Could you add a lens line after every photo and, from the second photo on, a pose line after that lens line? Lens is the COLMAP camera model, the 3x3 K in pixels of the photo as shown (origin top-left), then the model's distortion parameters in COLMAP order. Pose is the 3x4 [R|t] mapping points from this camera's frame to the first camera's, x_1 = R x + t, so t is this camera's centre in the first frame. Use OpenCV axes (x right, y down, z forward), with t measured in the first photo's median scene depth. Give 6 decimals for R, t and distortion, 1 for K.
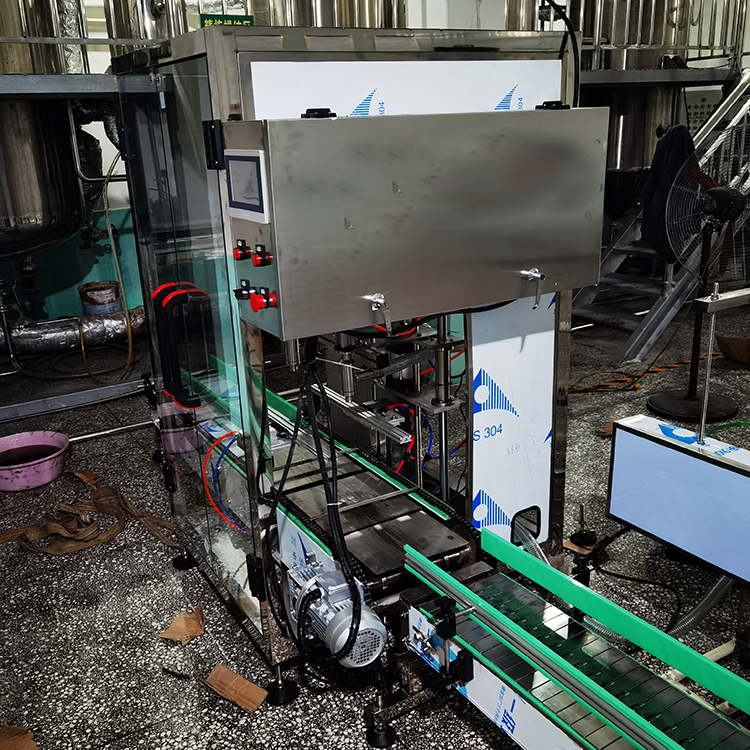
lens RADIAL K [[775.3, 0, 375.0], [0, 775.3, 375.0], [0, 0, 1]] dist [0.010557, 0.013915]
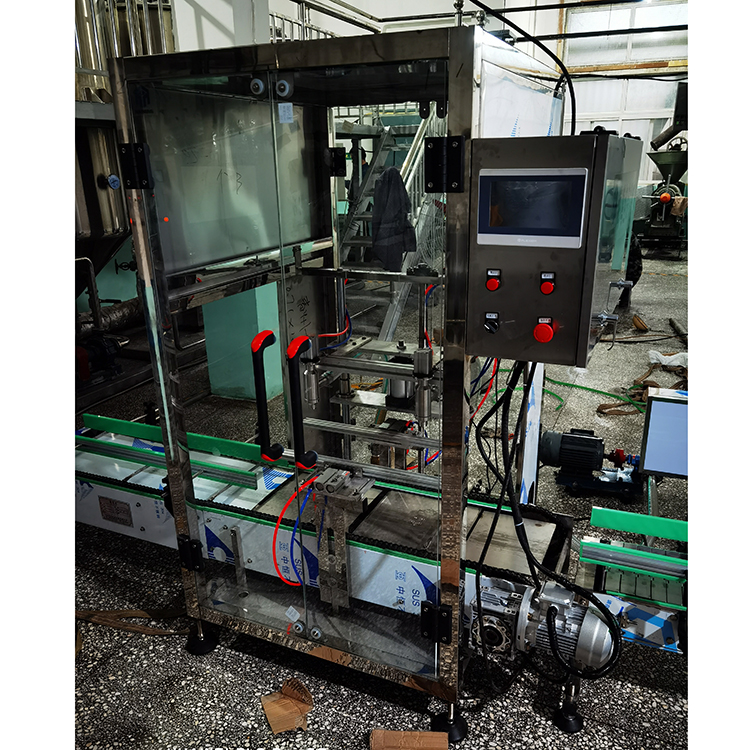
lens RADIAL K [[633.5, 0, 375.0], [0, 633.5, 375.0], [0, 0, 1]] dist [0.000233, -0.002017]
pose [[0.822312, -0.159498, 0.546227, -0.471512], [0.160902, 0.985914, 0.045657, -0.071787], [-0.545815, 0.050344, 0.836392, 0.293924]]
